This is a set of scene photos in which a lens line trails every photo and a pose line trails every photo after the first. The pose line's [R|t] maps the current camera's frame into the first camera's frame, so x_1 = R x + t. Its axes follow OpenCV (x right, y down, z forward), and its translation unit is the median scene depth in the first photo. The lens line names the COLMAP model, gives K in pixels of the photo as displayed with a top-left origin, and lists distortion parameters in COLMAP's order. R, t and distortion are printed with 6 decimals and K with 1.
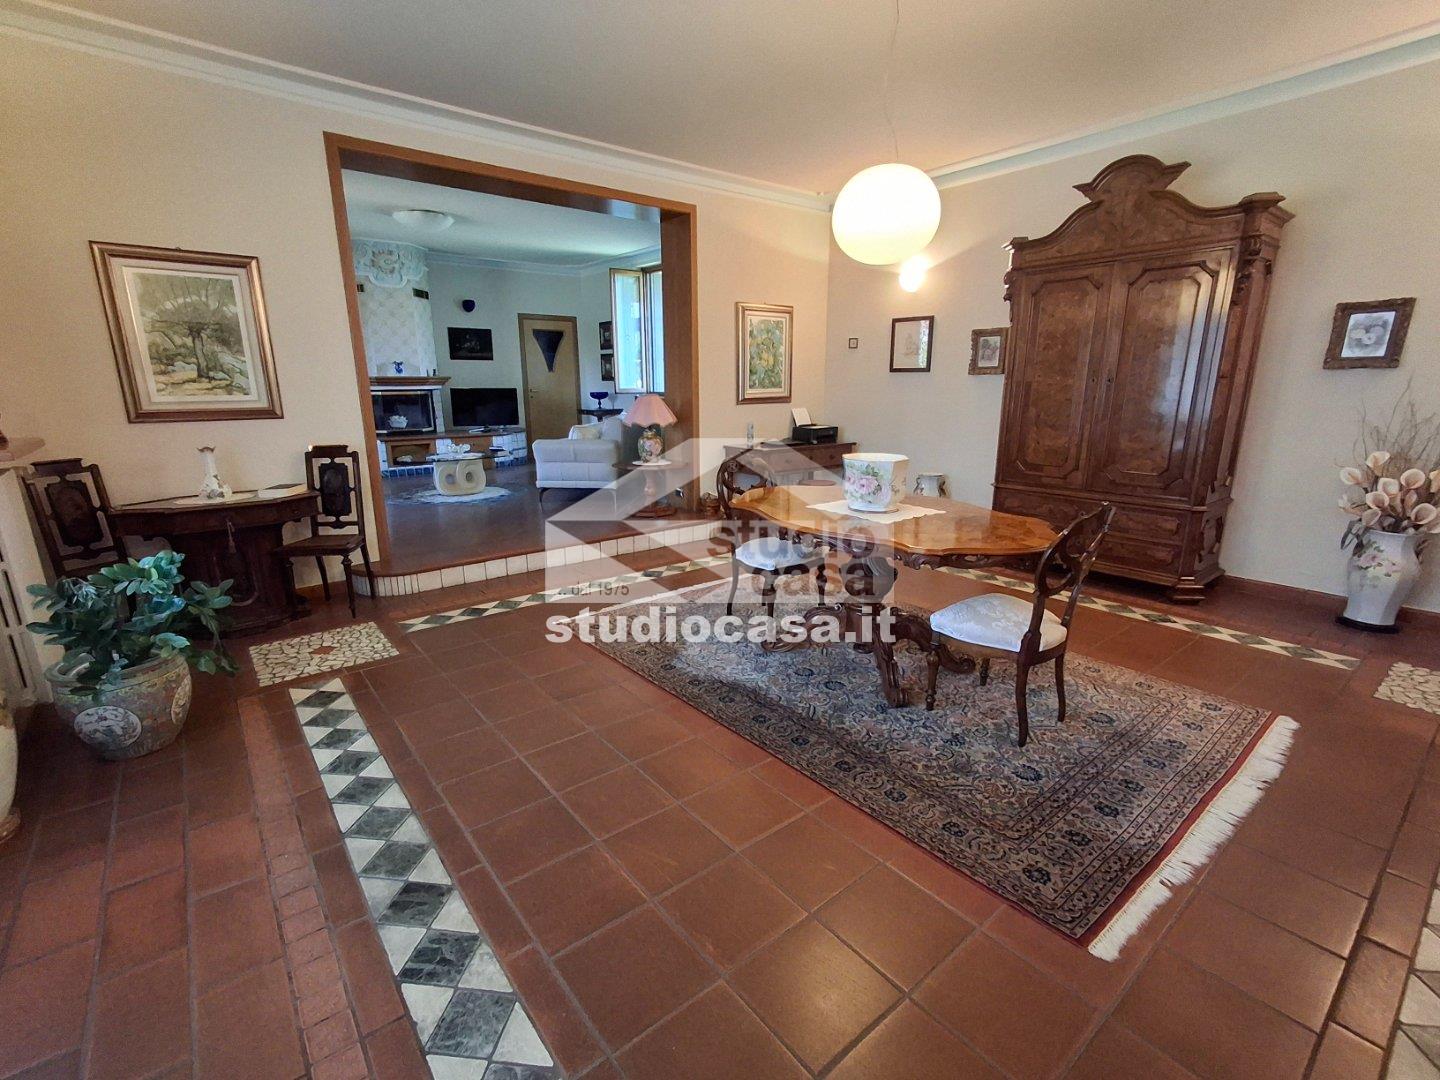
lens RADIAL K [[661.4, 0, 719.9], [0, 661.4, 542.3], [0, 0, 1]] dist [-0.000973, 0.006774]
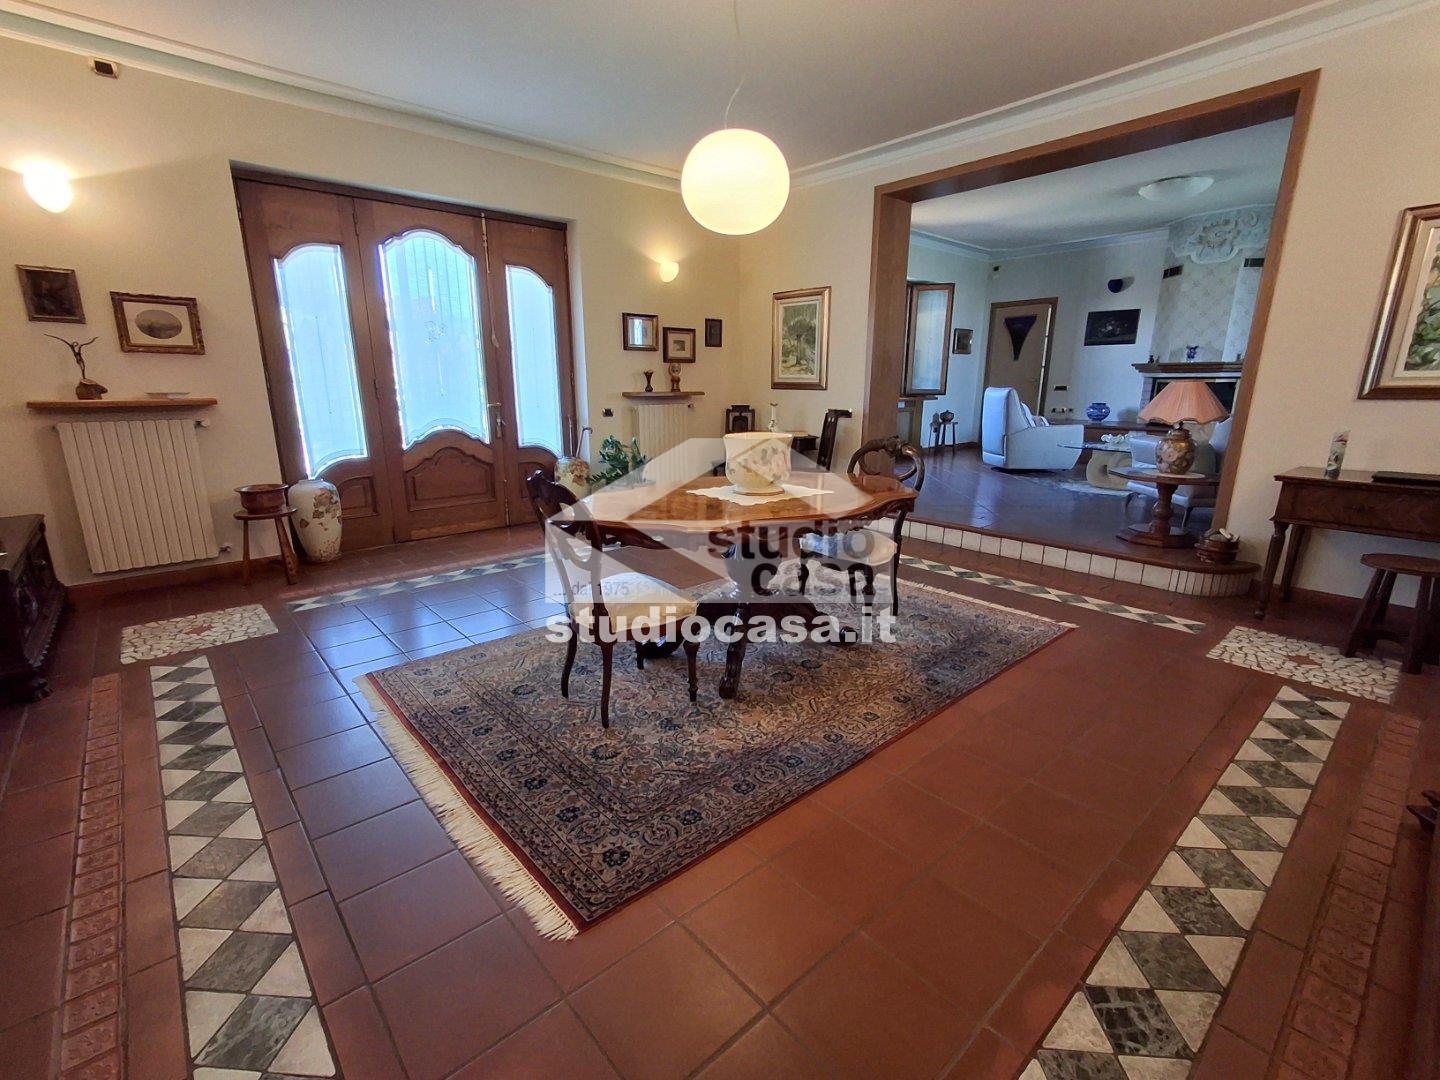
lens RADIAL K [[661.4, 0, 711.3], [0, 661.4, 548.7], [0, 0, 1]] dist [-0.000973, 0.006774]
pose [[0.030173, 0.253980, -0.966739, 0.446471], [-0.238318, 0.941114, 0.239810, -0.071067], [0.970718, 0.223155, 0.088924, 0.336001]]
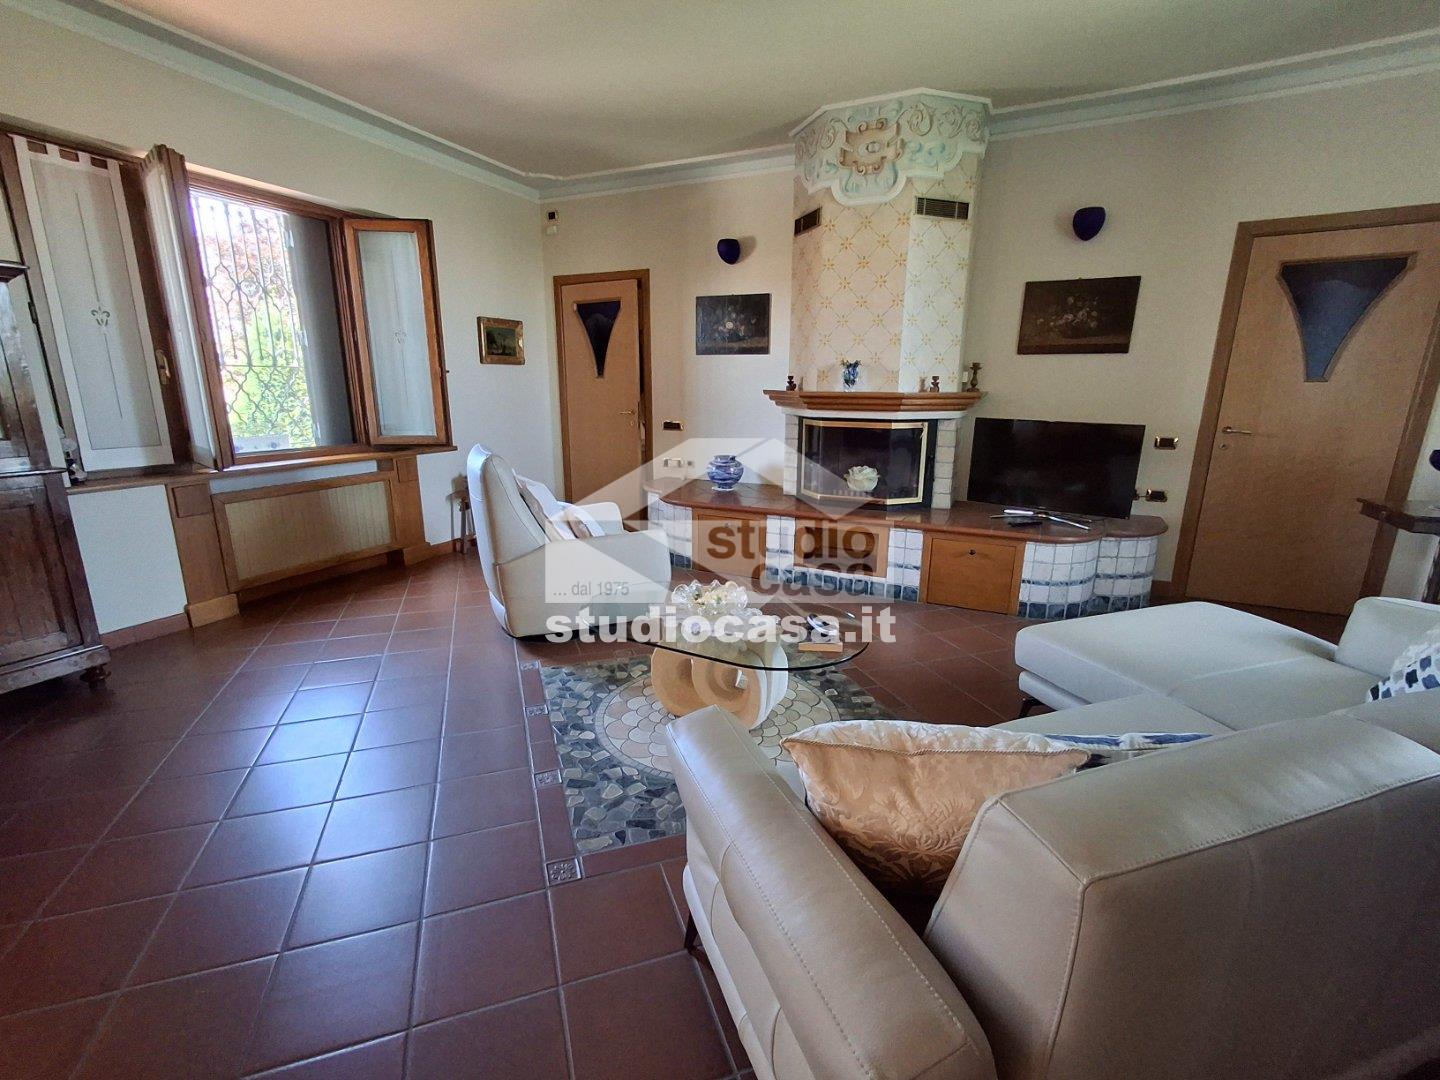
lens RADIAL K [[661.4, 0, 716.8], [0, 661.4, 548.0], [0, 0, 1]] dist [-0.000973, 0.006774]
pose [[0.420392, 0.231711, -0.877257, -0.071870], [-0.222473, 0.963652, 0.147919, -0.191174], [0.879645, 0.132982, 0.456661, 0.709449]]
